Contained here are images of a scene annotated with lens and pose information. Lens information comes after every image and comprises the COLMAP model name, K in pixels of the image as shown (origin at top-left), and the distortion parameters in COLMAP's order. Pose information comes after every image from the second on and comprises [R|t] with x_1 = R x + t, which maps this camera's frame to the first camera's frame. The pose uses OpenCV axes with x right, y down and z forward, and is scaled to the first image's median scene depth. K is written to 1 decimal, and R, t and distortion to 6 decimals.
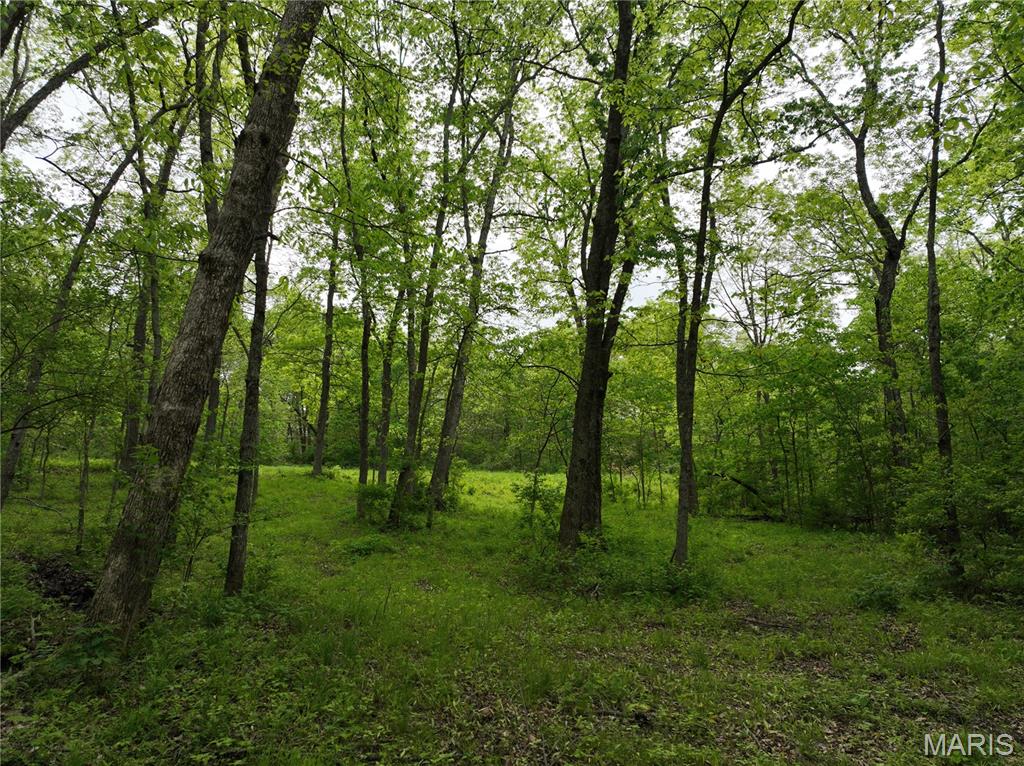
lens RADIAL K [[717.8, 0, 511.7], [0, 717.8, 384.2], [0, 0, 1]] dist [-0.000700, -0.000029]
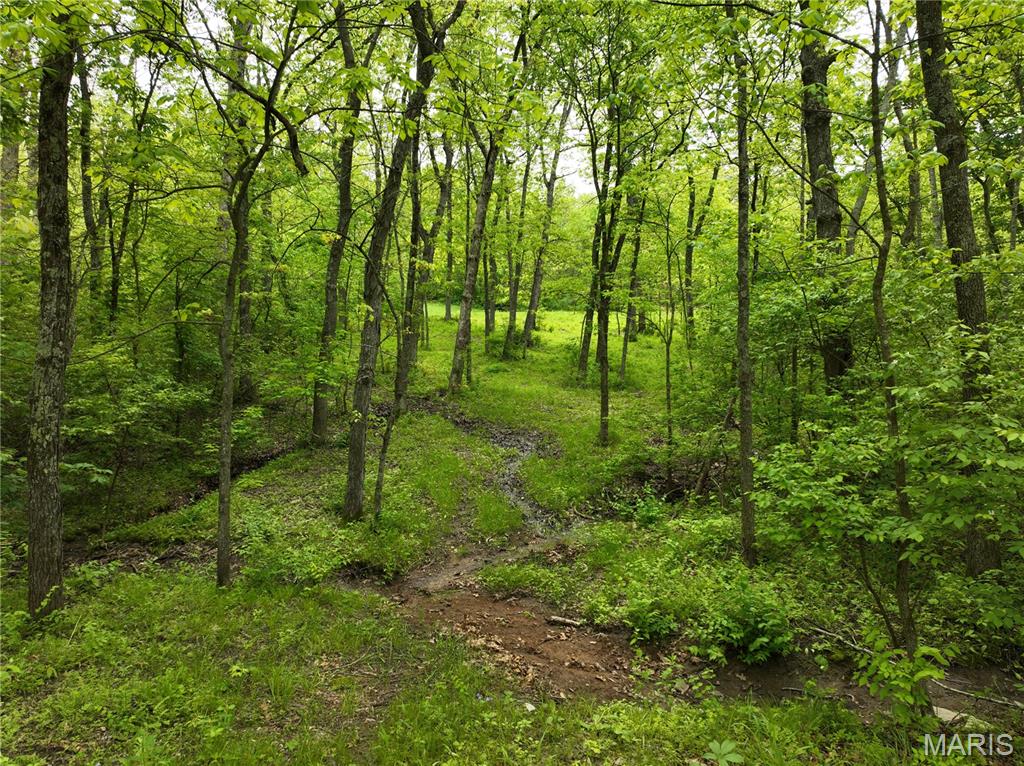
lens RADIAL K [[717.8, 0, 512.5], [0, 717.8, 383.1], [0, 0, 1]] dist [-0.000700, -0.000029]
pose [[0.992384, 0.002573, -0.123157, 0.075812], [0.028168, 0.968552, 0.247211, -0.177642], [0.119920, -0.248797, 0.961103, -0.724236]]
